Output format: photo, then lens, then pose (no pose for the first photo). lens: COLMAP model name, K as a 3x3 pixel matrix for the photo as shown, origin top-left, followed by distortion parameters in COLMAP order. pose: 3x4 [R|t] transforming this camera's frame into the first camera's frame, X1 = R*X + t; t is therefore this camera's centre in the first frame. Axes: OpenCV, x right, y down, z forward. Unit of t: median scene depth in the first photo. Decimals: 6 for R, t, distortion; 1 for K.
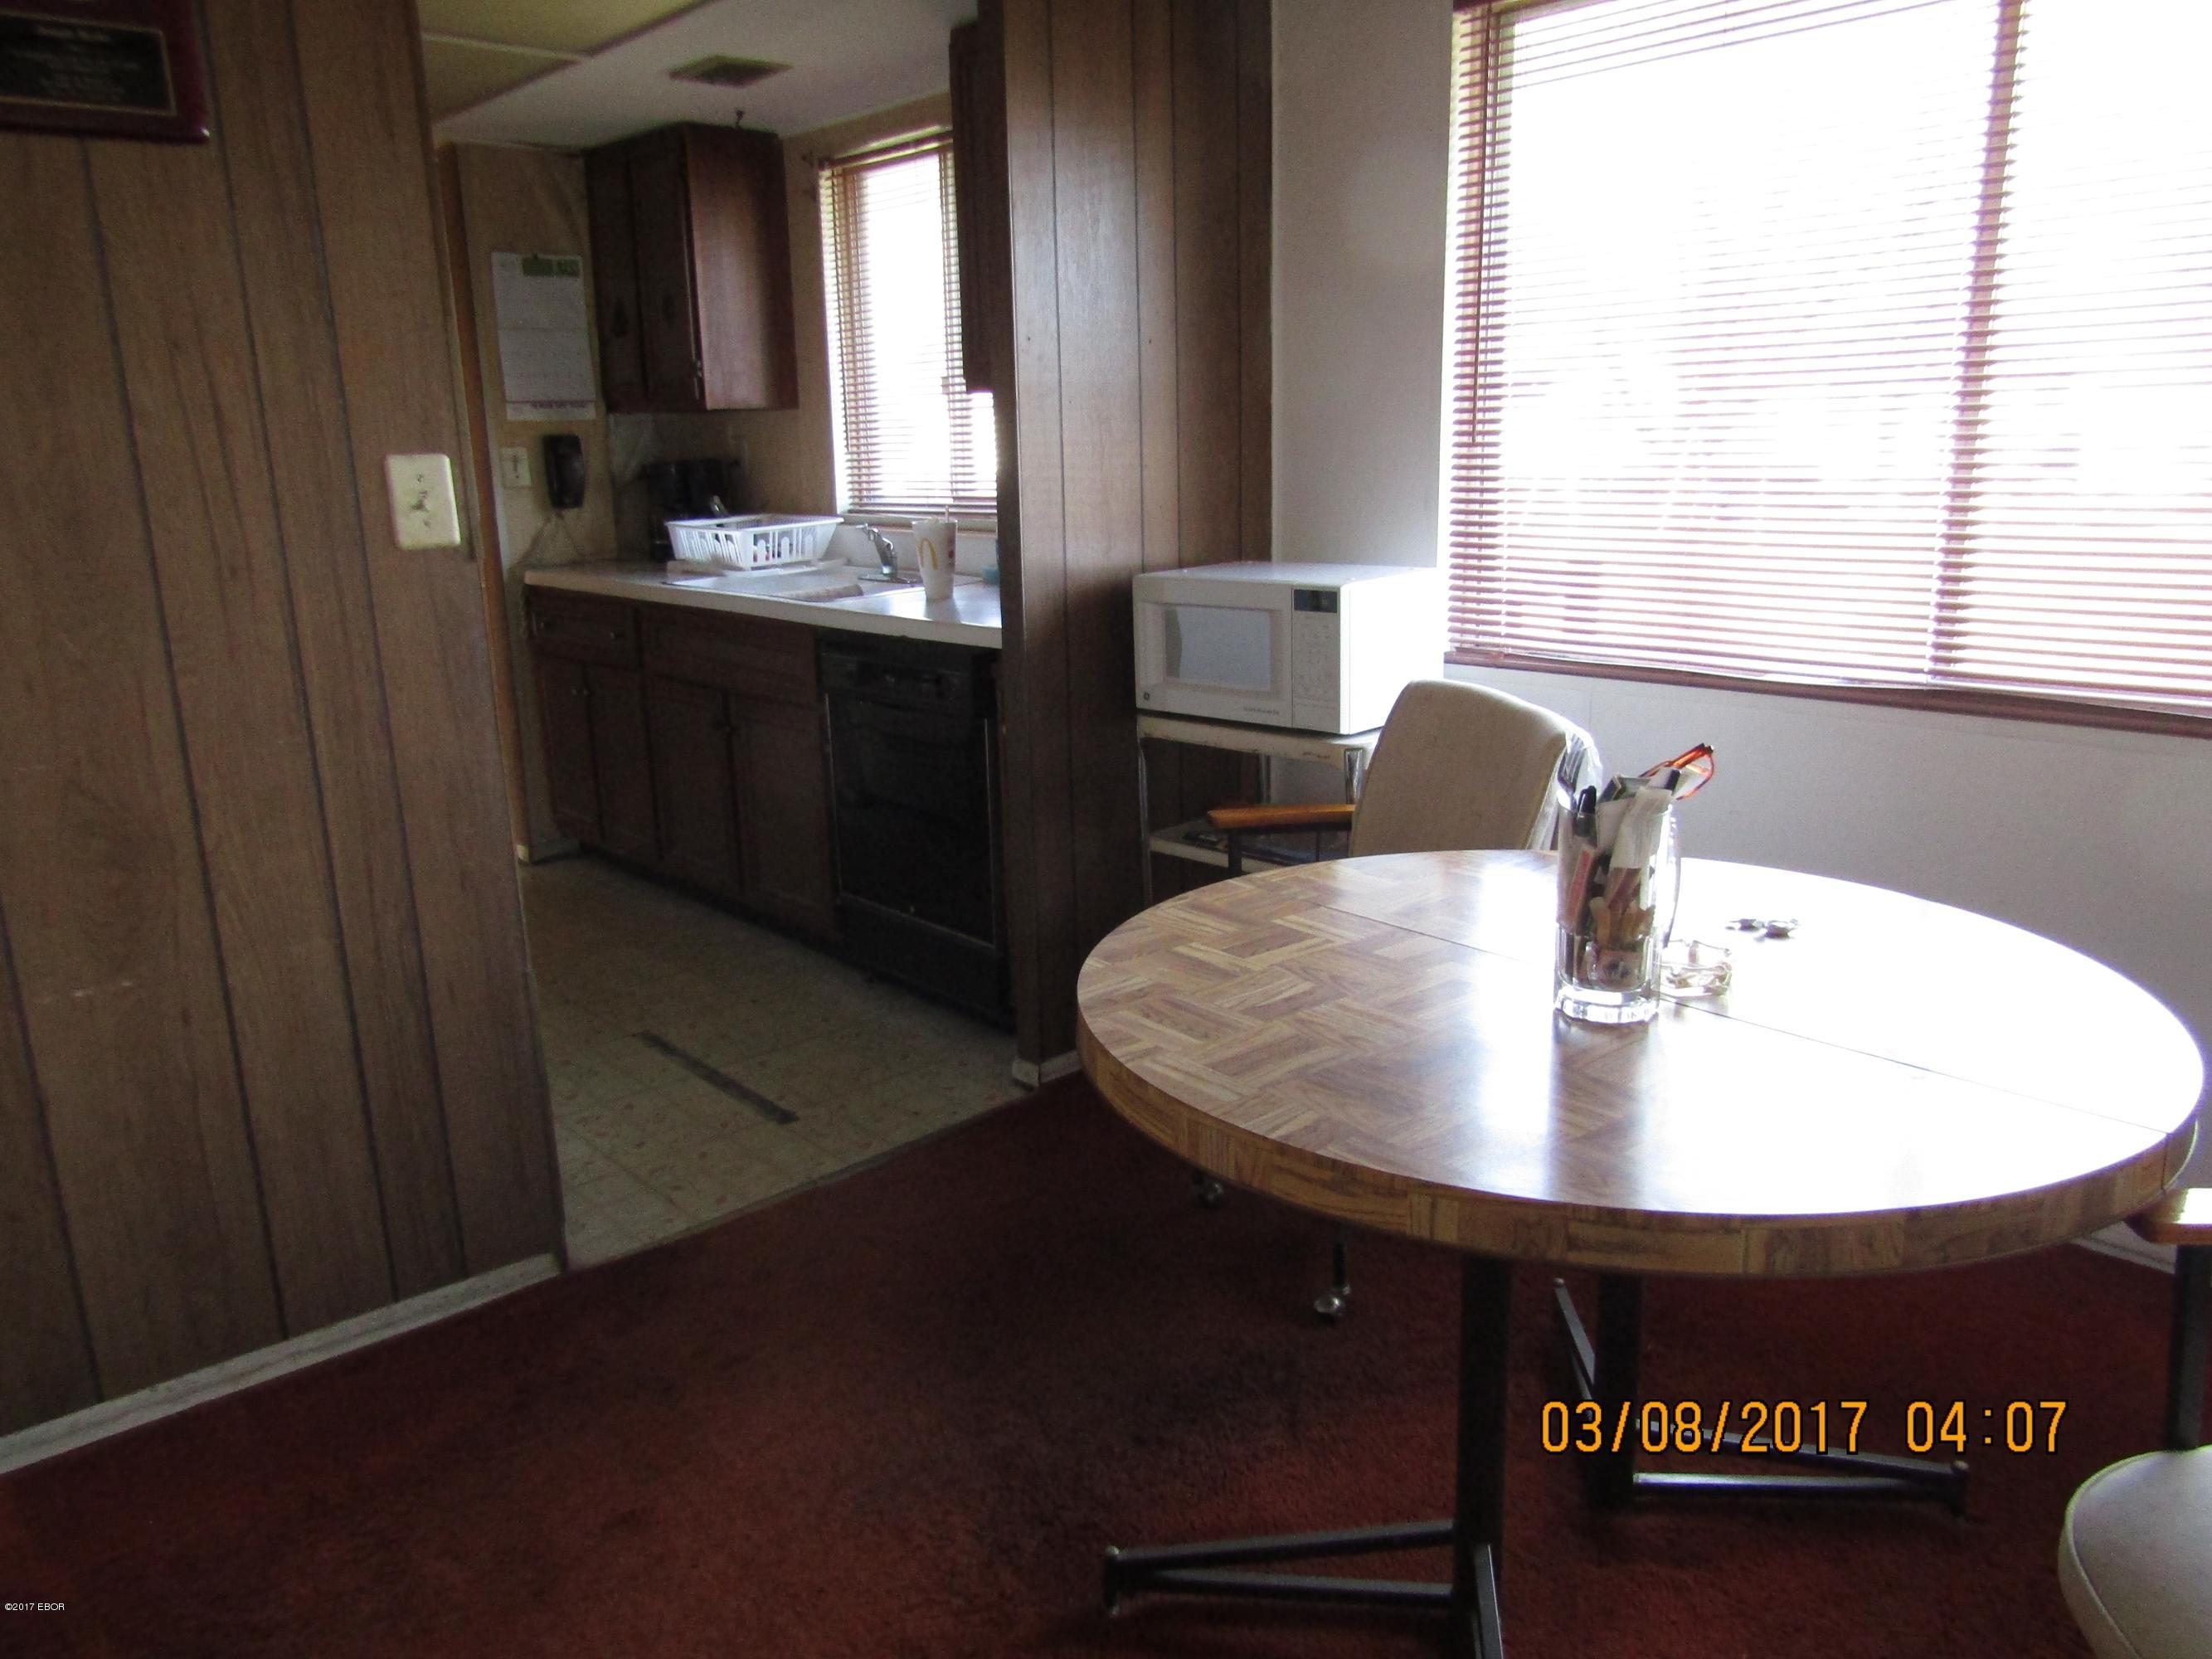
lens RADIAL K [[1576.7, 0, 1104.4], [0, 1576.7, 828.0], [0, 0, 1]] dist [-0.004220, 0.001998]
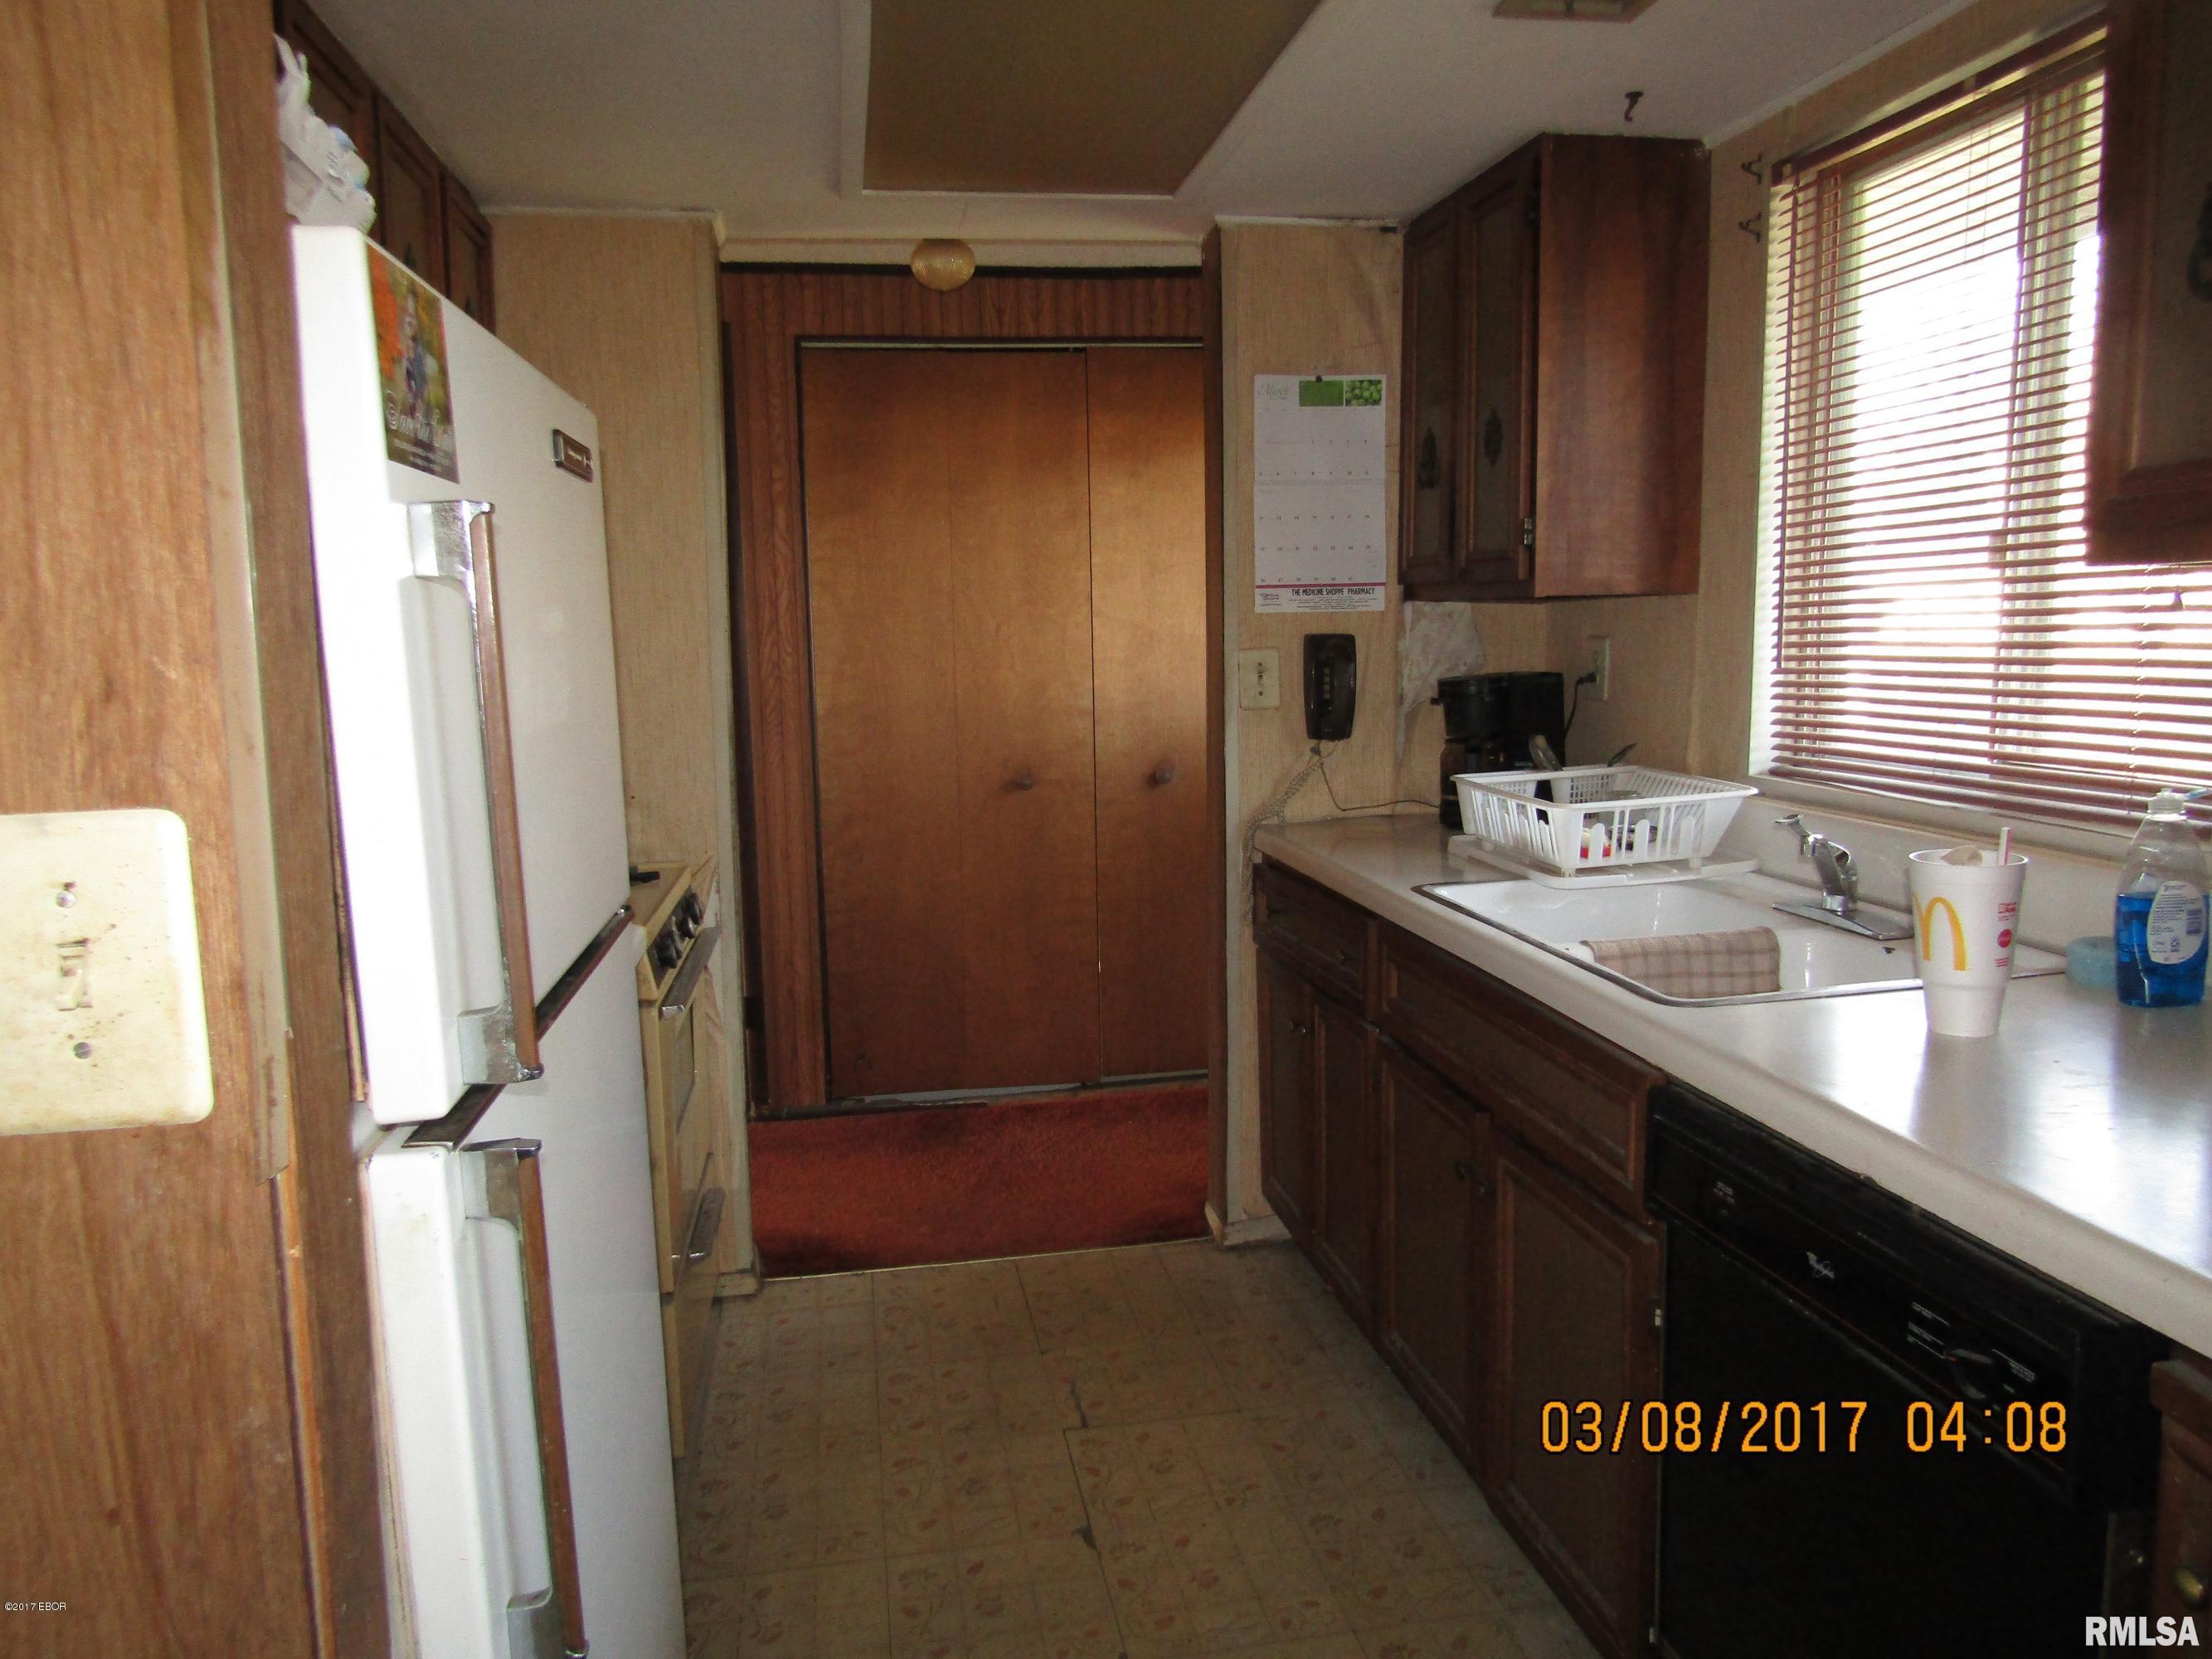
lens RADIAL K [[1576.7, 0, 1108.5], [0, 1576.7, 830.6], [0, 0, 1]] dist [-0.004220, 0.001998]
pose [[0.843514, 0.072427, -0.532201, -0.061475], [-0.127548, 0.989533, -0.067493, -0.113342], [0.521742, 0.124812, 0.843924, 0.409344]]
